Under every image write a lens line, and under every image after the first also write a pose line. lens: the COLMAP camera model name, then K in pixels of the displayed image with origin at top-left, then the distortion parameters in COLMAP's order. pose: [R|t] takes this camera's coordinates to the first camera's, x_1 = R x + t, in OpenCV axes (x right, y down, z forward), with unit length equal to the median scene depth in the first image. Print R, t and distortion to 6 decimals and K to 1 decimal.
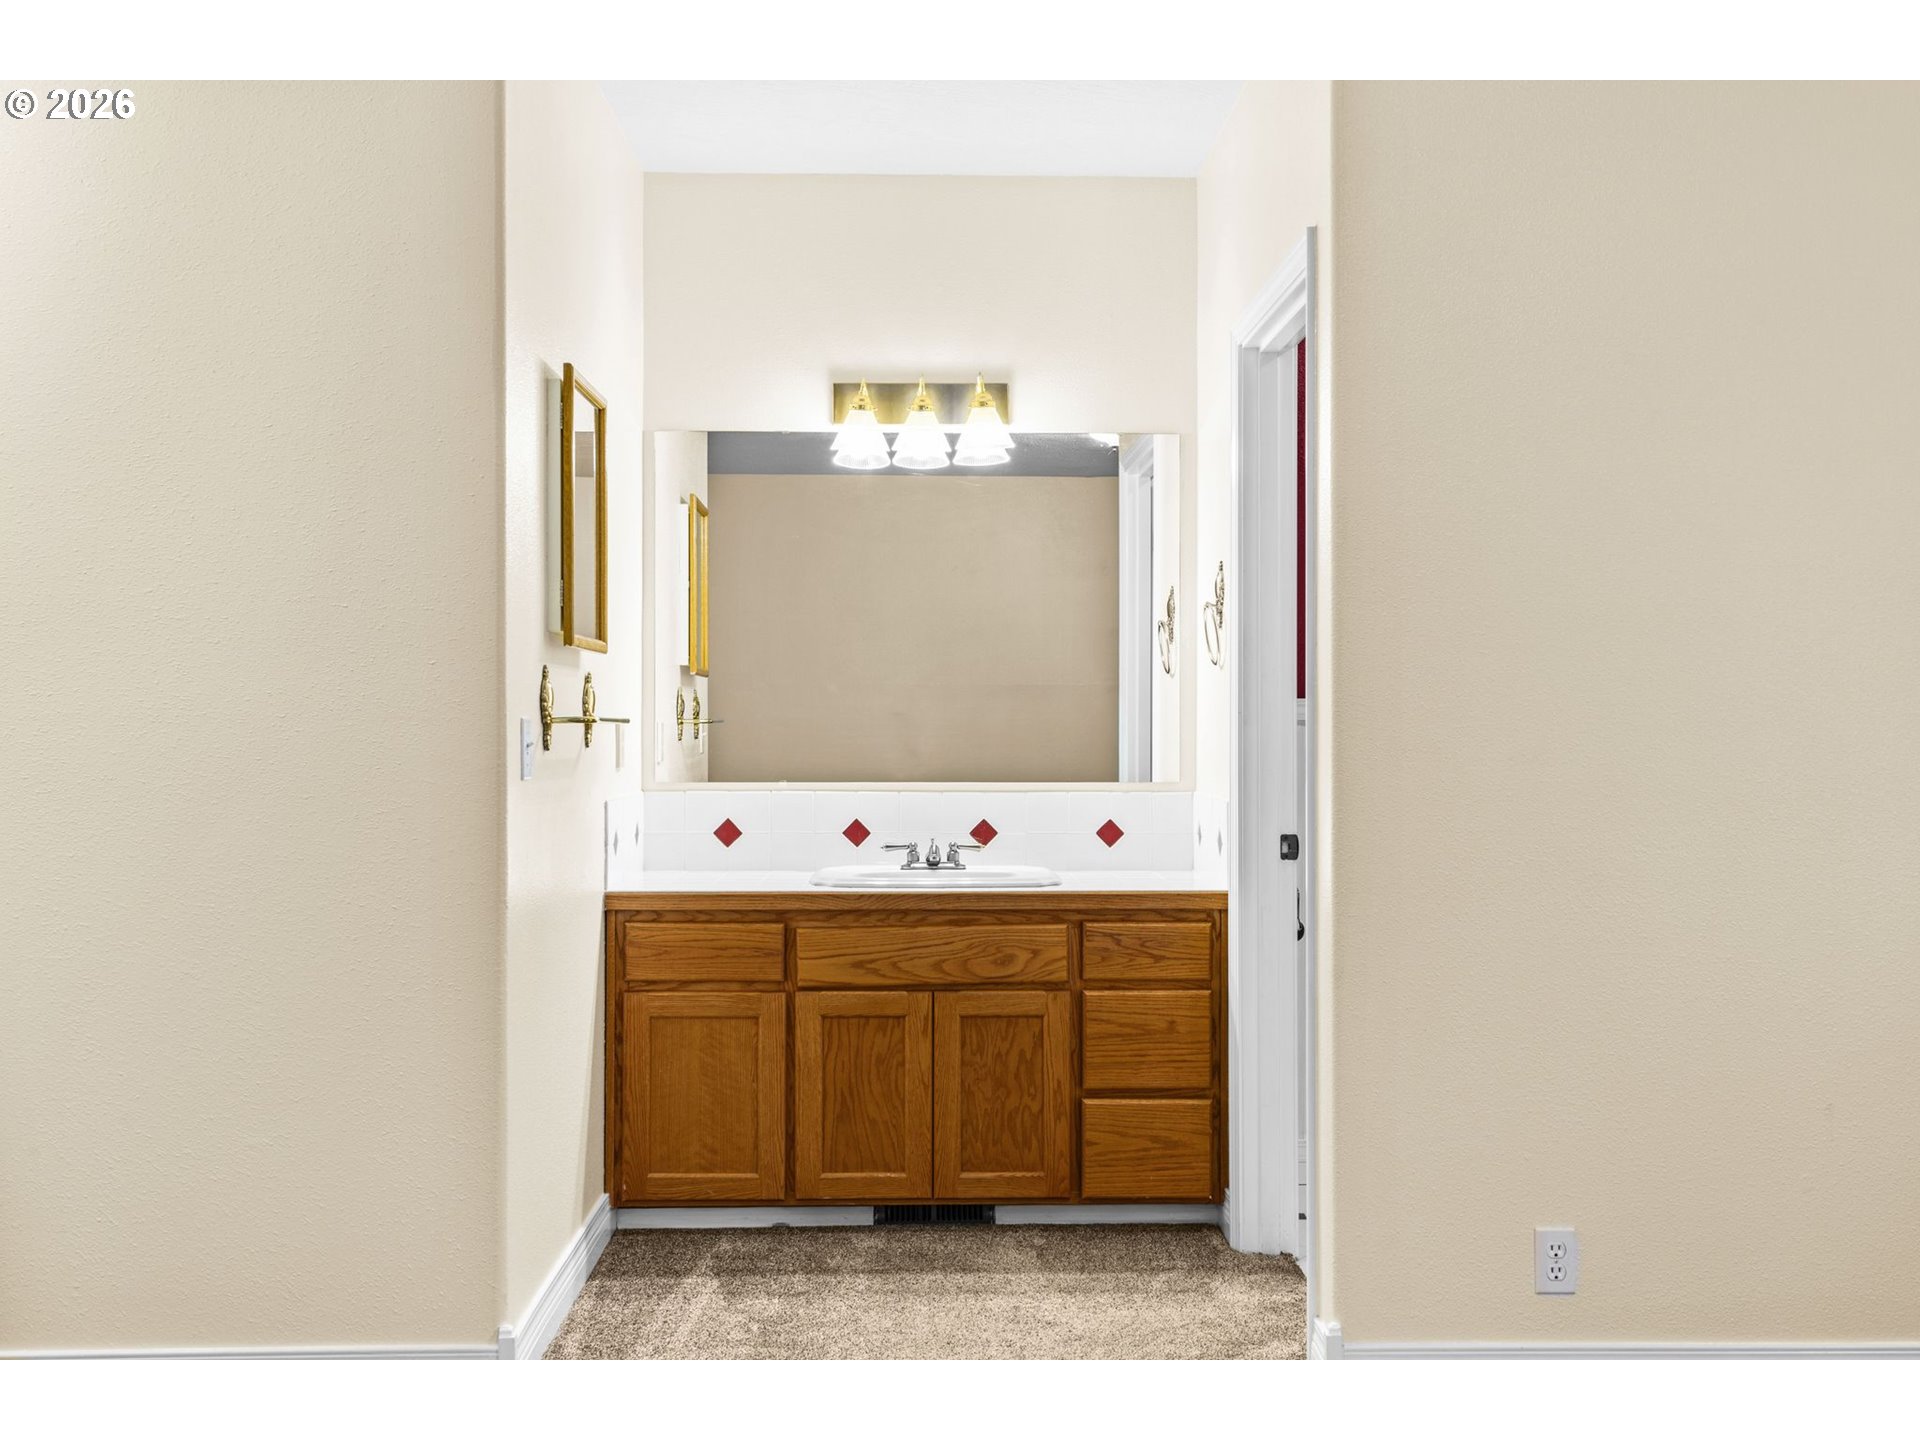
lens RADIAL K [[1852.2, 0, 953.2], [0, 1852.2, 700.9], [0, 0, 1]] dist [0.097995, -0.002256]
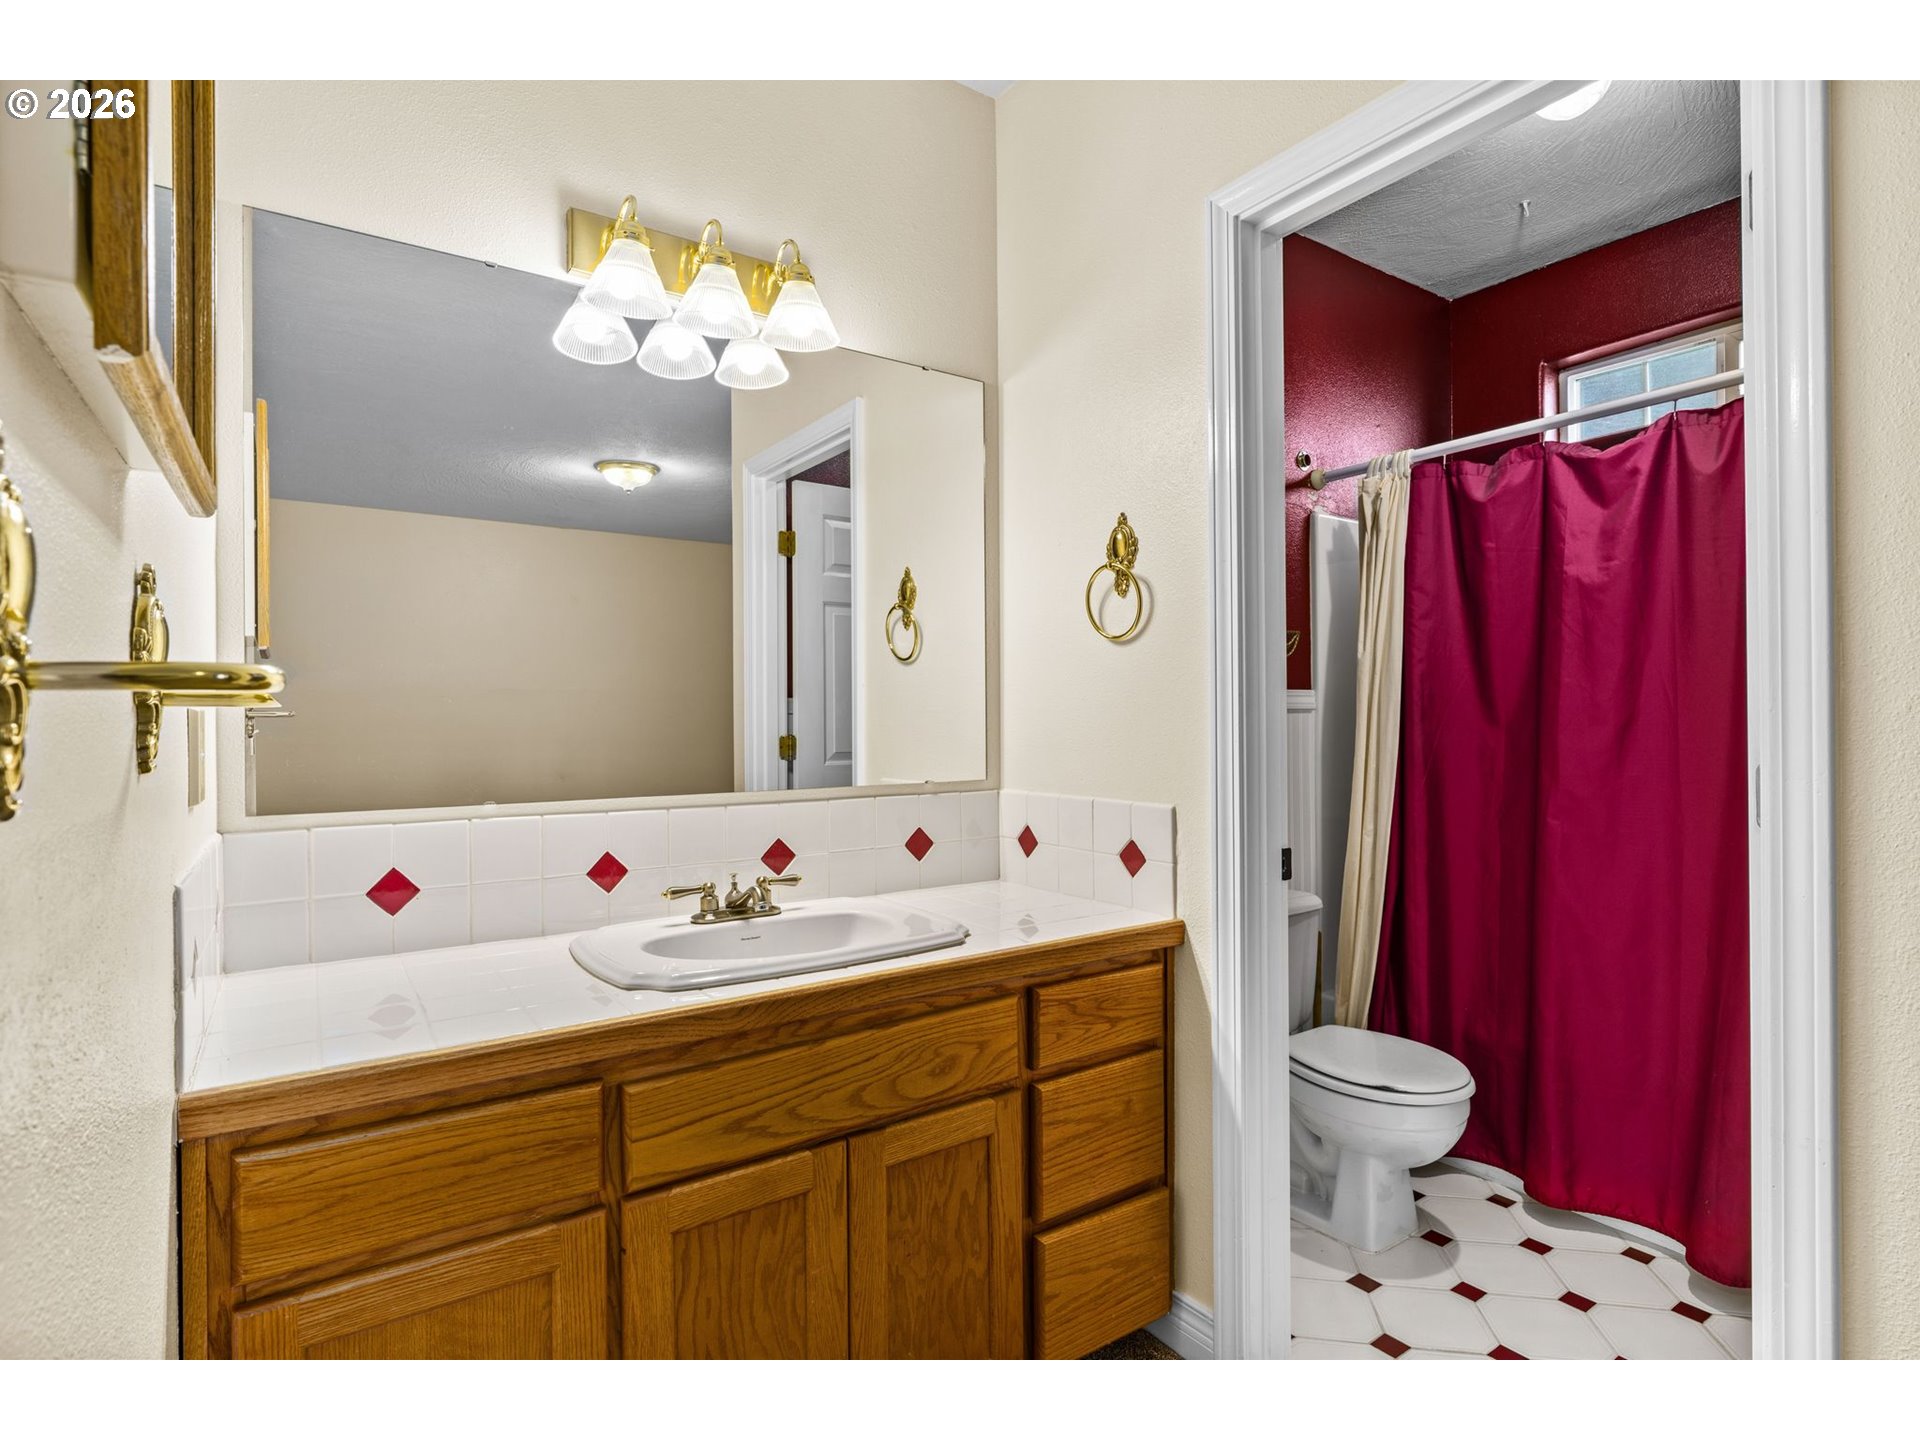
lens RADIAL K [[964.5, 0, 960.0], [0, 964.5, 720.0], [0, 0, 1]] dist [0.000825, 0.000726]
pose [[0.836029, -0.005433, 0.548659, -0.156631], [-0.000577, 0.999942, 0.010781, 0.011895], [-0.548686, -0.009330, 0.835977, 0.709651]]
